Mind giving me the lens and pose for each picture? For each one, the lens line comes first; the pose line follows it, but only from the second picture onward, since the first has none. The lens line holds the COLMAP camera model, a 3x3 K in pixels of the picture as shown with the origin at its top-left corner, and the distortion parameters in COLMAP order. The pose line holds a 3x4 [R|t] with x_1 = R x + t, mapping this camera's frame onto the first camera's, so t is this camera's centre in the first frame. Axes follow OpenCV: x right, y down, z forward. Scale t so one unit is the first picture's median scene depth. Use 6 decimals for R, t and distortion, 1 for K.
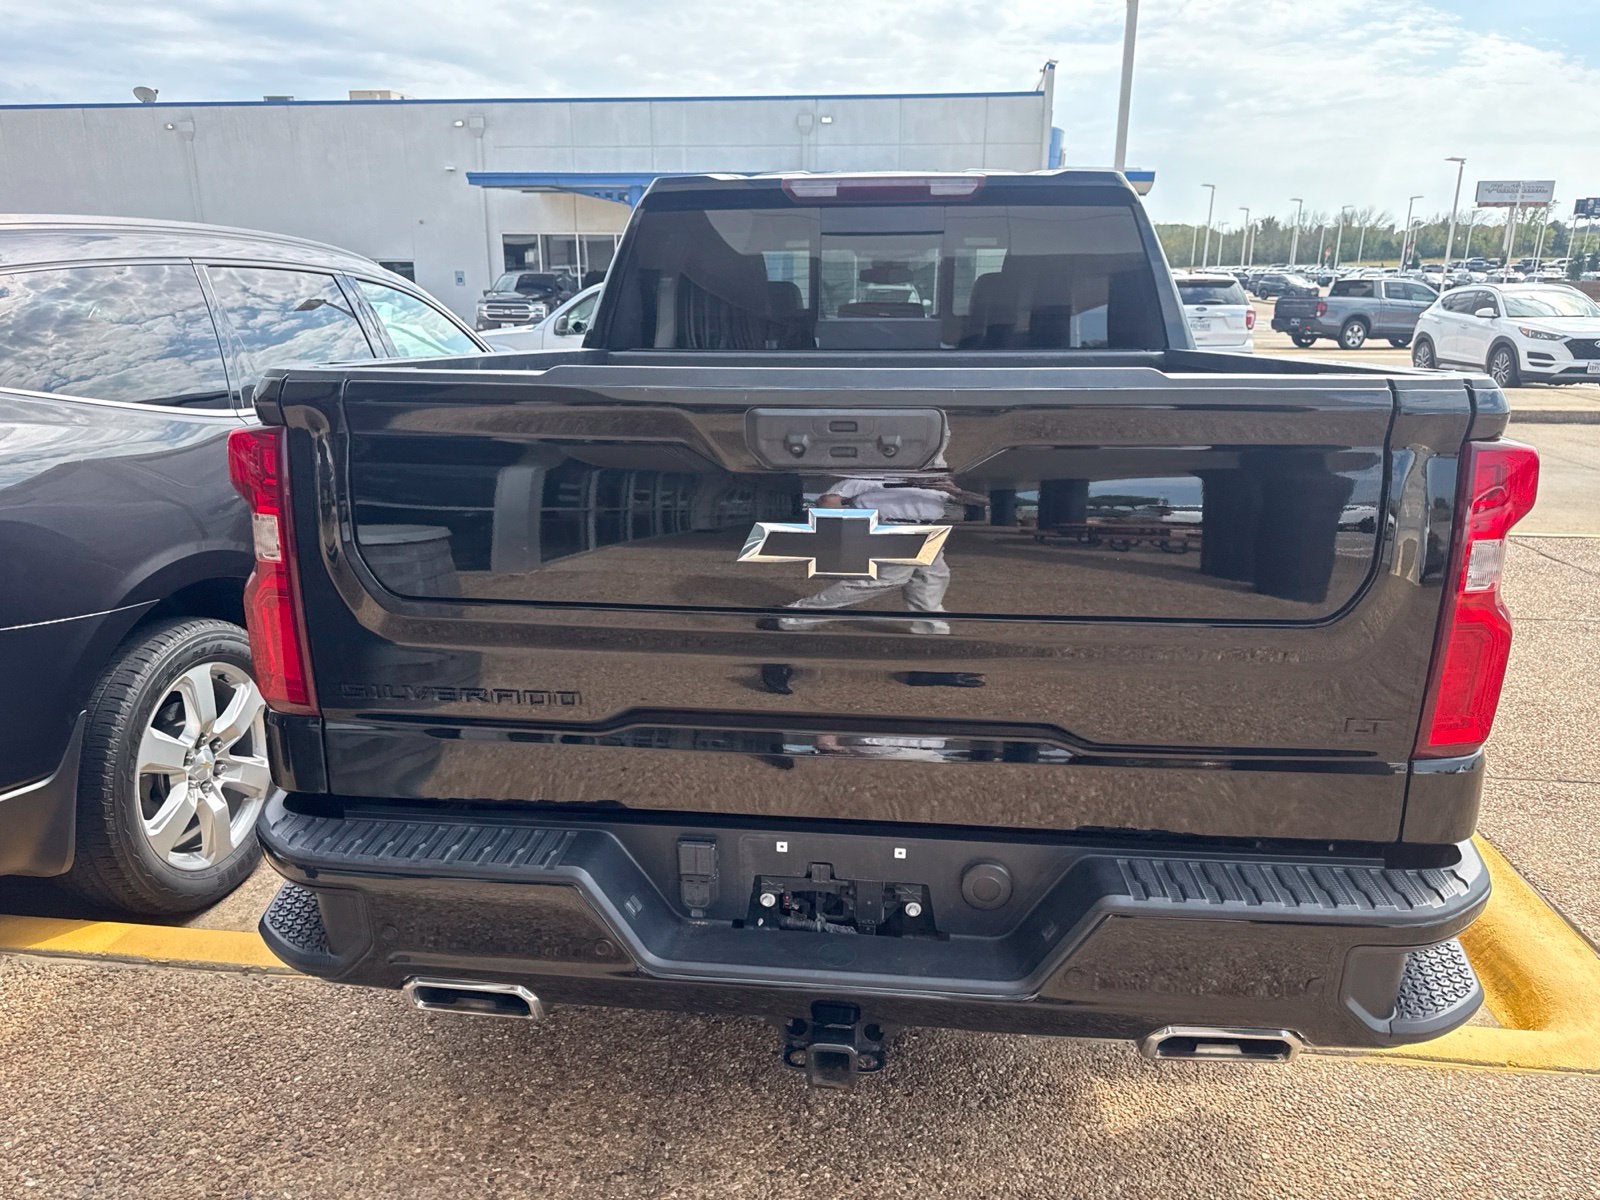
lens RADIAL K [[1150.4, 0, 798.4], [0, 1150.4, 604.5], [0, 0, 1]] dist [0.010362, -0.012221]
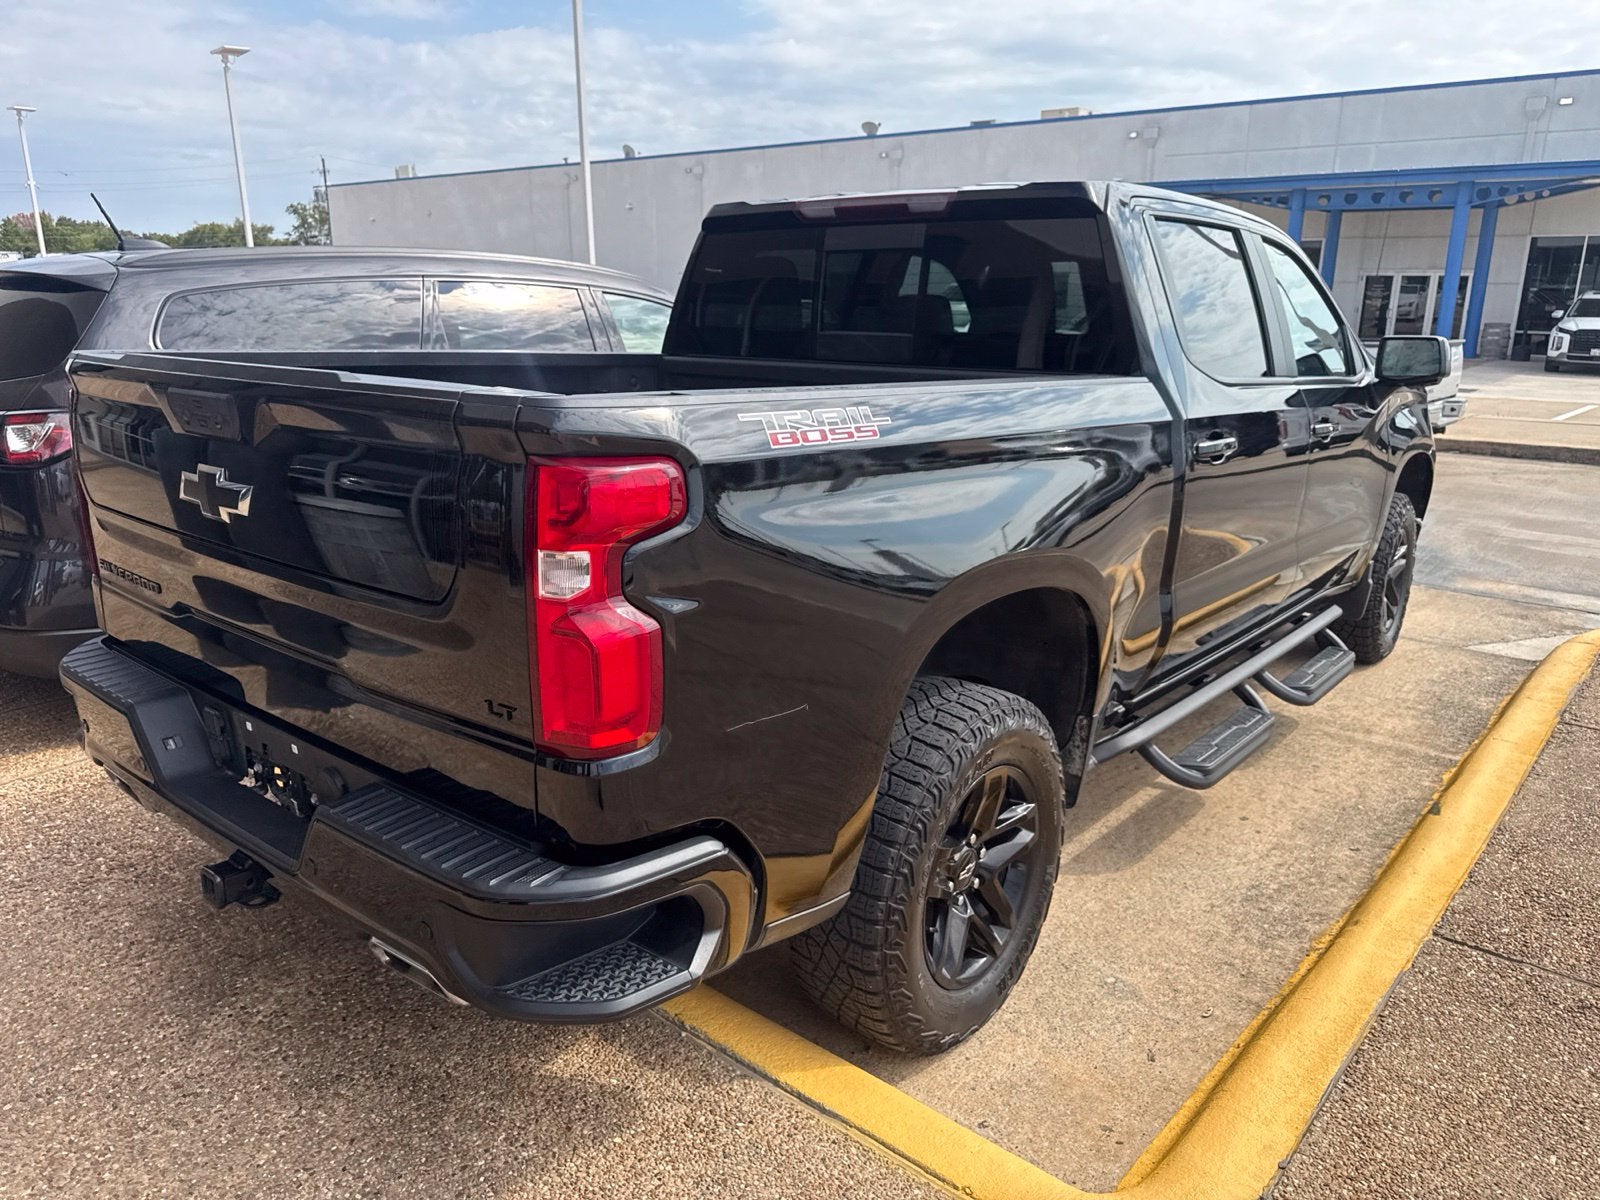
lens RADIAL K [[1155.2, 0, 800.0], [0, 1155.2, 600.0], [0, 0, 1]] dist [0.008046, -0.009569]
pose [[0.830209, 0.148879, -0.537203, 0.948356], [-0.155078, 0.987318, 0.033962, -0.058274], [0.535447, 0.055113, 0.842769, 0.168001]]
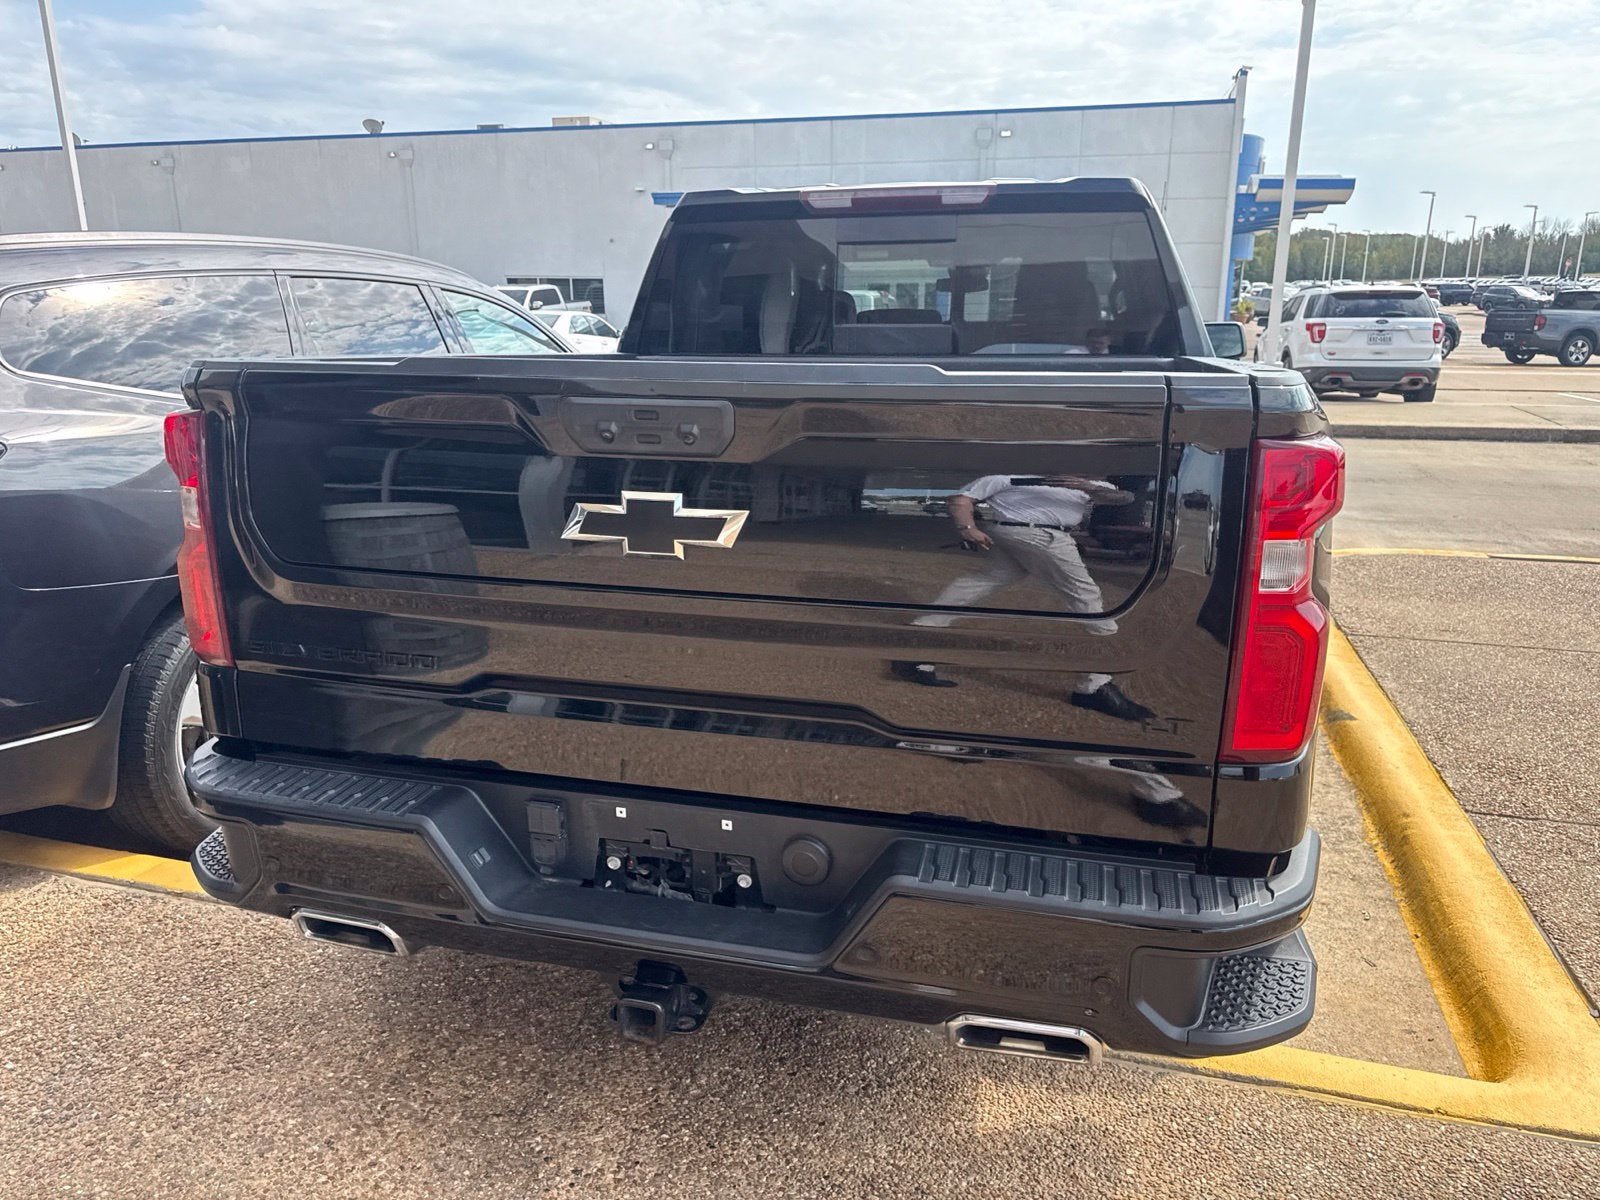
lens RADIAL K [[1152.3, 0, 793.6], [0, 1152.3, 583.1], [0, 0, 1]] dist [0.009788, -0.011776]
pose [[0.986452, 0.037335, -0.159745, 0.241279], [-0.041963, 0.998789, -0.025695, 0.016282], [0.158592, 0.032051, 0.986824, -0.024052]]
